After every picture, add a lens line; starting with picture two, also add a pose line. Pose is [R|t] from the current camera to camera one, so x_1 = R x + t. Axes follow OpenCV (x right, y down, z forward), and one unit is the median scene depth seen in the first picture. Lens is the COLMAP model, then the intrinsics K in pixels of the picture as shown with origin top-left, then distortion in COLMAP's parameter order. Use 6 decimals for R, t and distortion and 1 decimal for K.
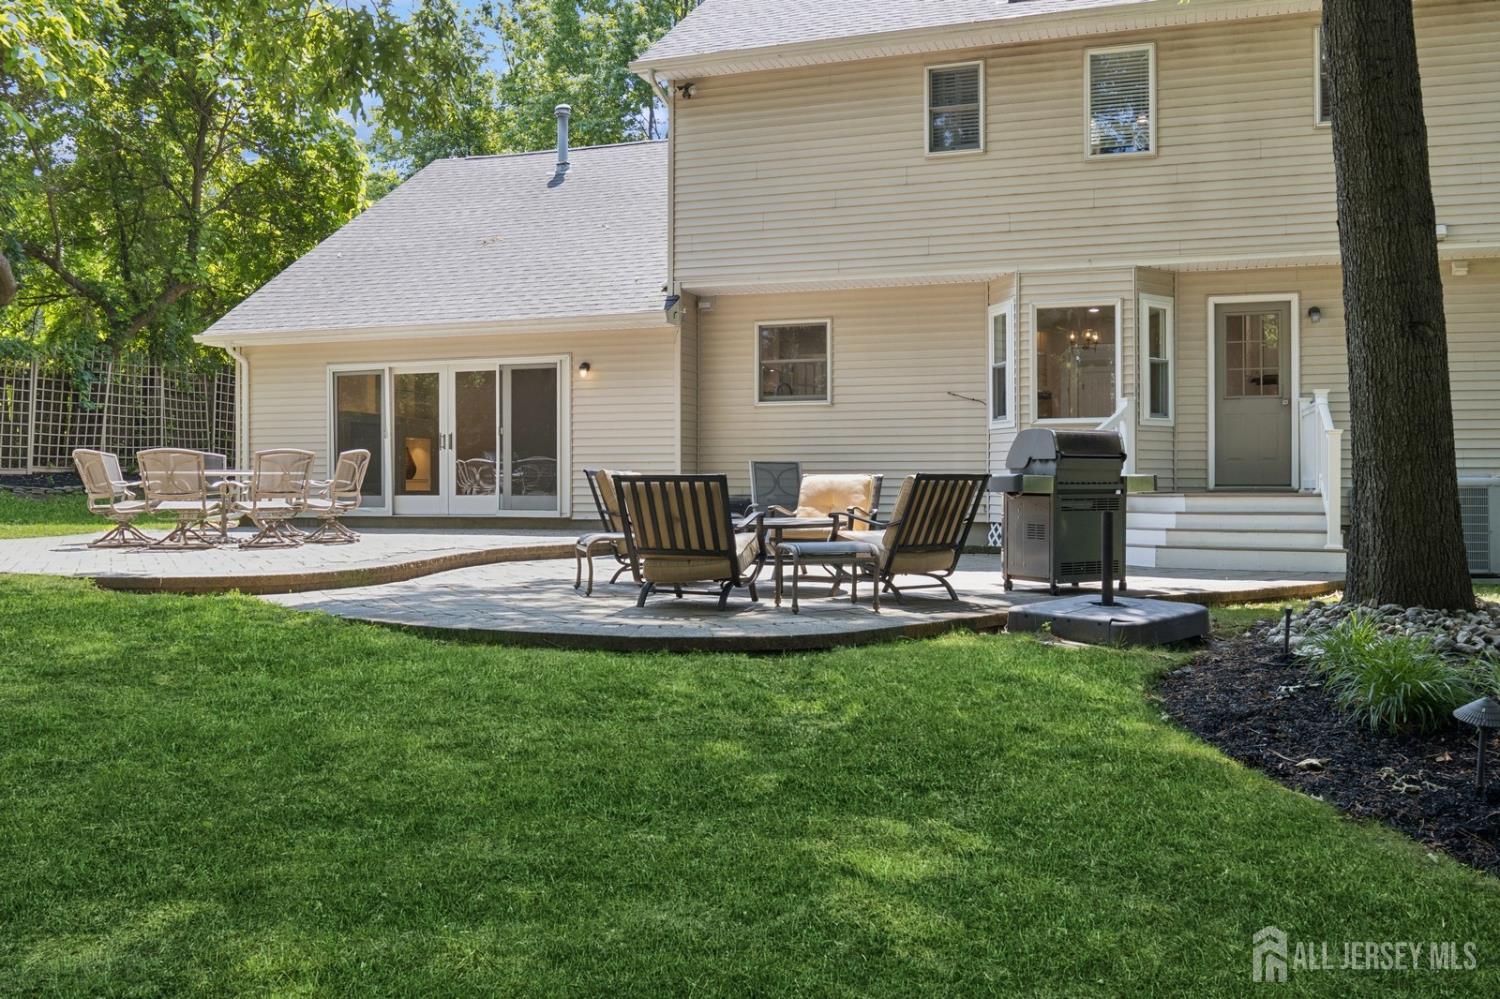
lens RADIAL K [[1230.1, 0, 746.3], [0, 1230.1, 494.5], [0, 0, 1]] dist [-0.029010, 0.005406]
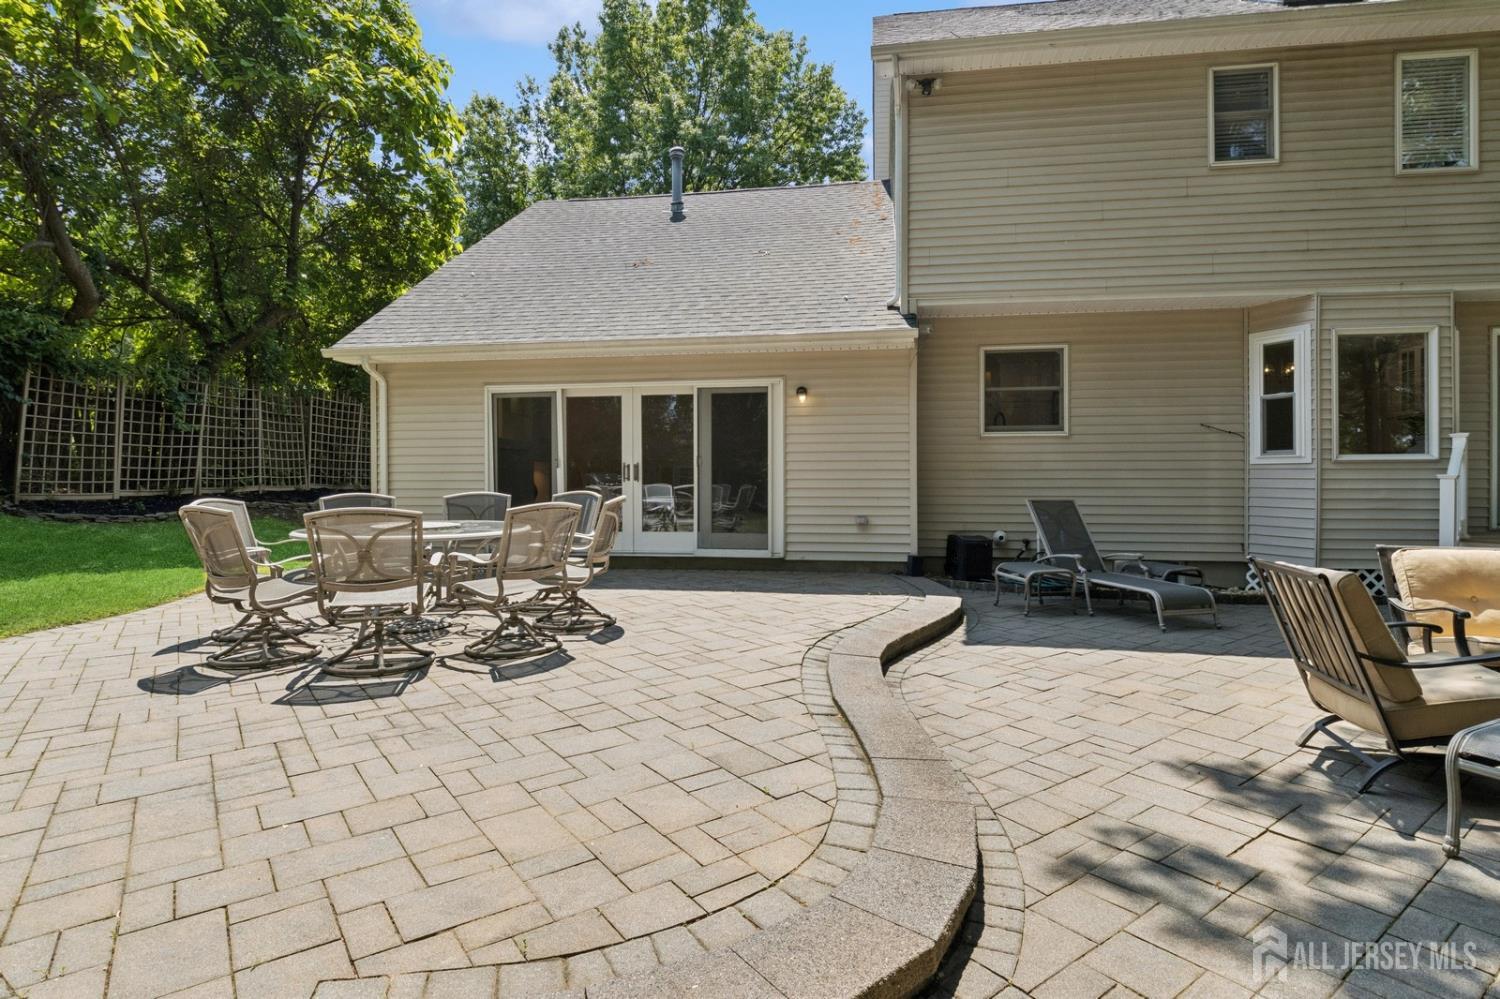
lens RADIAL K [[732.8, 0, 722.8], [0, 732.8, 486.4], [0, 0, 1]] dist [-0.012460, -0.001560]
pose [[0.987615, -0.003232, 0.156863, -0.265988], [0.002199, 0.999975, 0.006756, -0.036904], [-0.156881, -0.006328, 0.987597, 0.464872]]
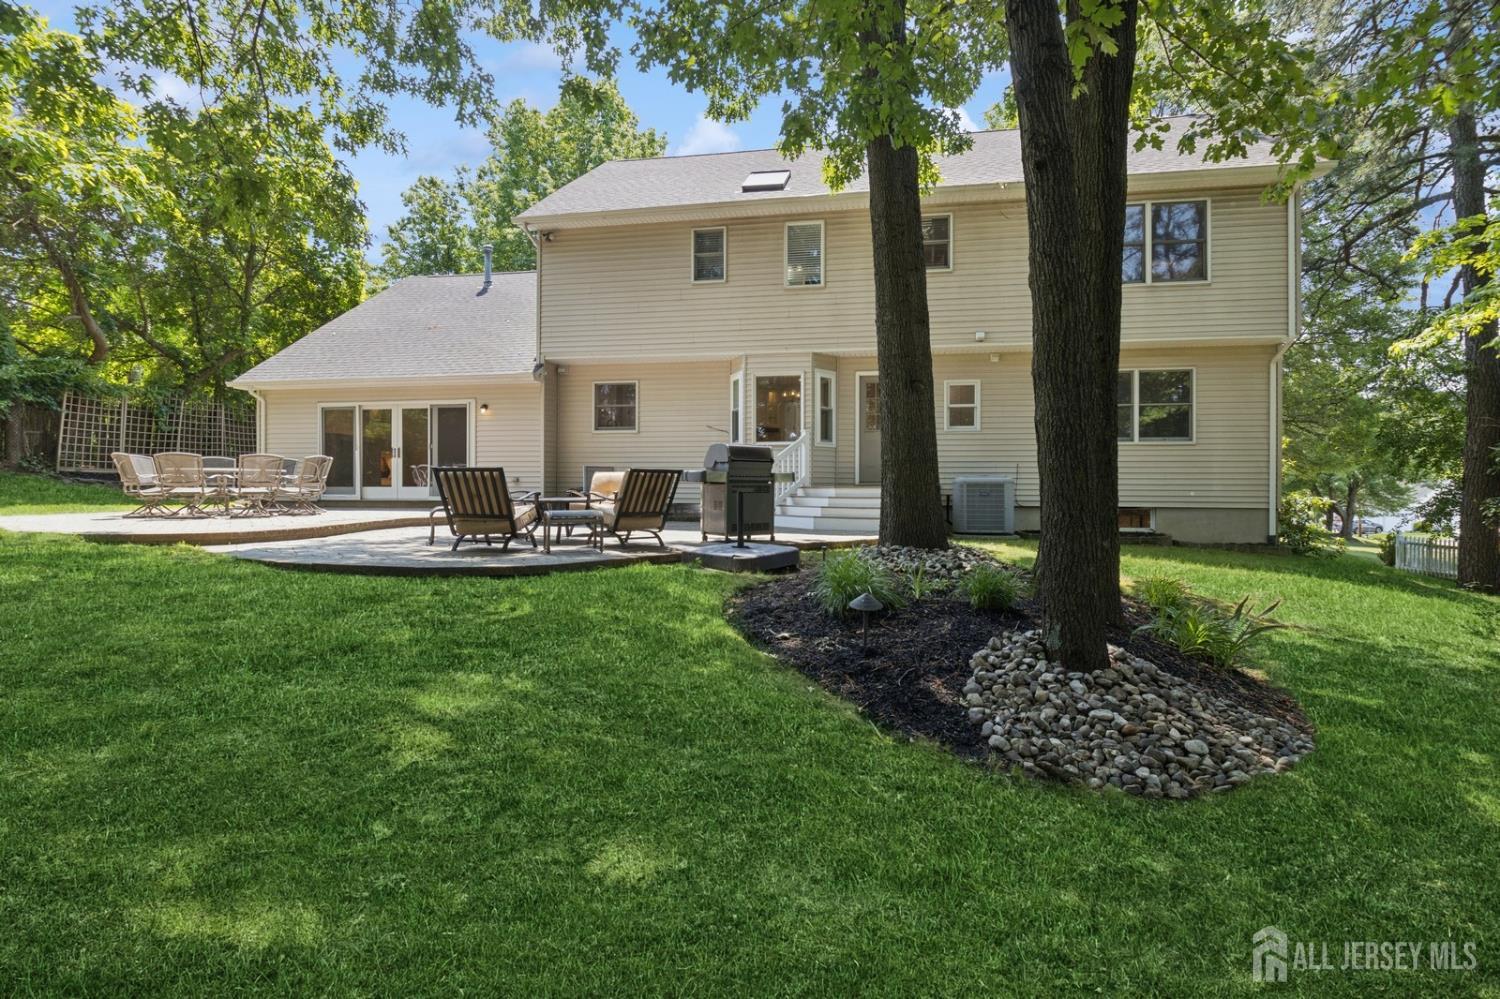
lens RADIAL K [[732.8, 0, 757.8], [0, 732.8, 497.8], [0, 0, 1]] dist [-0.012460, -0.001560]
pose [[0.990902, 0.003547, 0.134541, 0.091421], [-0.004175, 0.999982, 0.004387, 0.008860], [-0.134523, -0.004909, 0.990898, 0.006160]]
